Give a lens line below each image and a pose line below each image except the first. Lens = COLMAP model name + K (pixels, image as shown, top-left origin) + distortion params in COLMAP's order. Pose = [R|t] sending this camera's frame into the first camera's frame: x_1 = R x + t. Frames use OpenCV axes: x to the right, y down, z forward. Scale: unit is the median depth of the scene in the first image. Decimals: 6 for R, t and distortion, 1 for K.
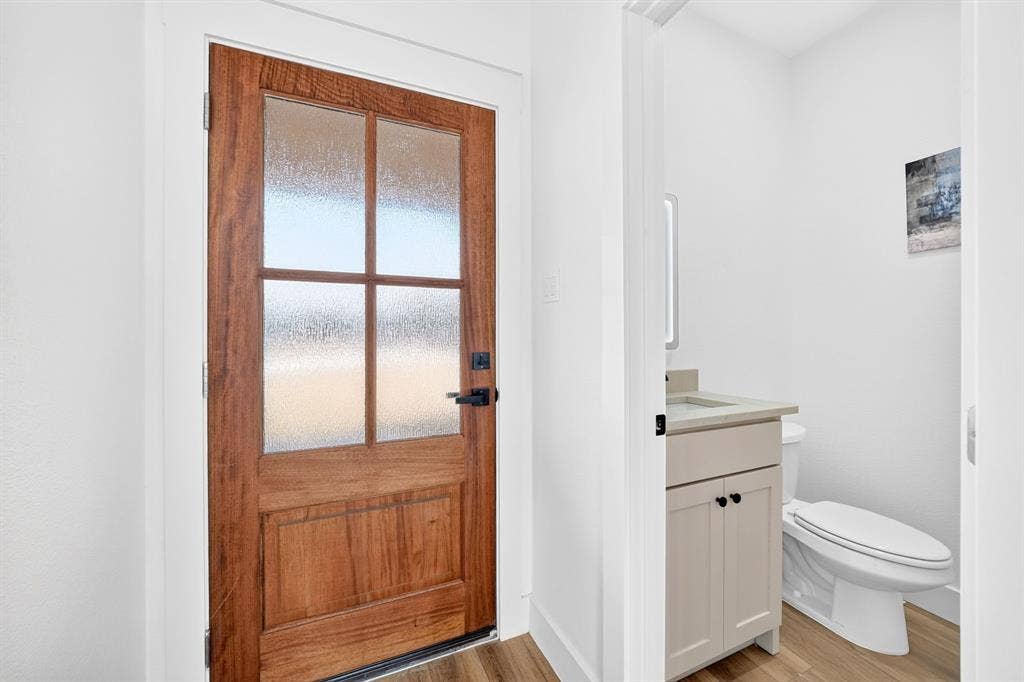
lens RADIAL K [[389.0, 0, 512.9], [0, 389.0, 332.5], [0, 0, 1]] dist [-0.009833, 0.000505]
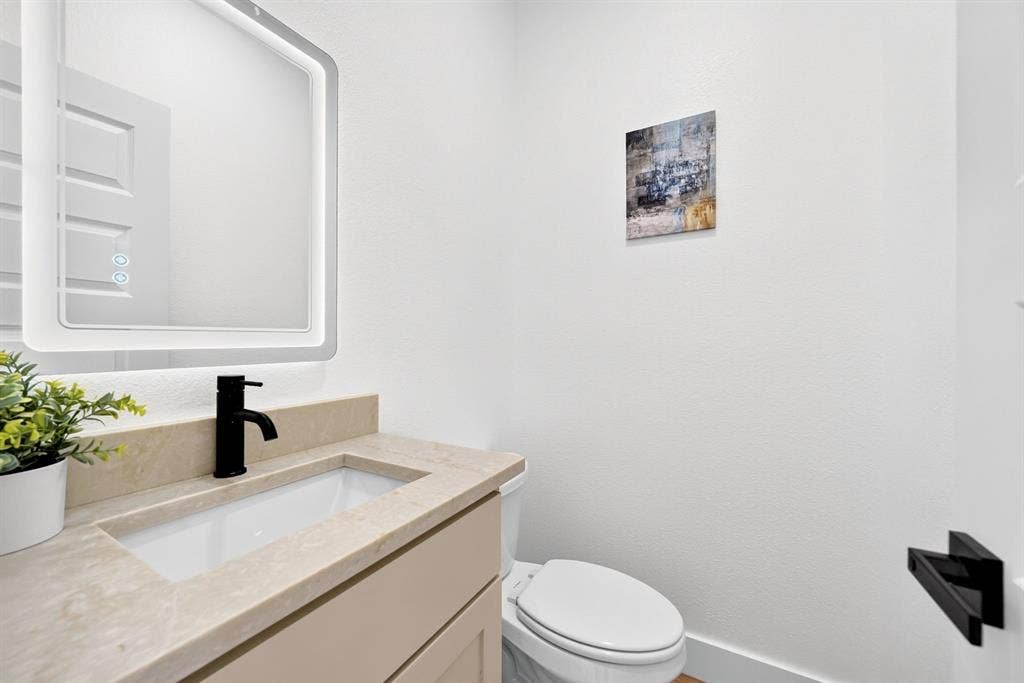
lens RADIAL K [[385.6, 0, 511.8], [0, 385.6, 338.7], [0, 0, 1]] dist [-0.005932, 0.000602]
pose [[0.809639, 0.004087, 0.586913, 0.333223], [-0.006912, 0.999973, 0.002571, 0.012846], [-0.586887, -0.006138, 0.809646, 0.474176]]
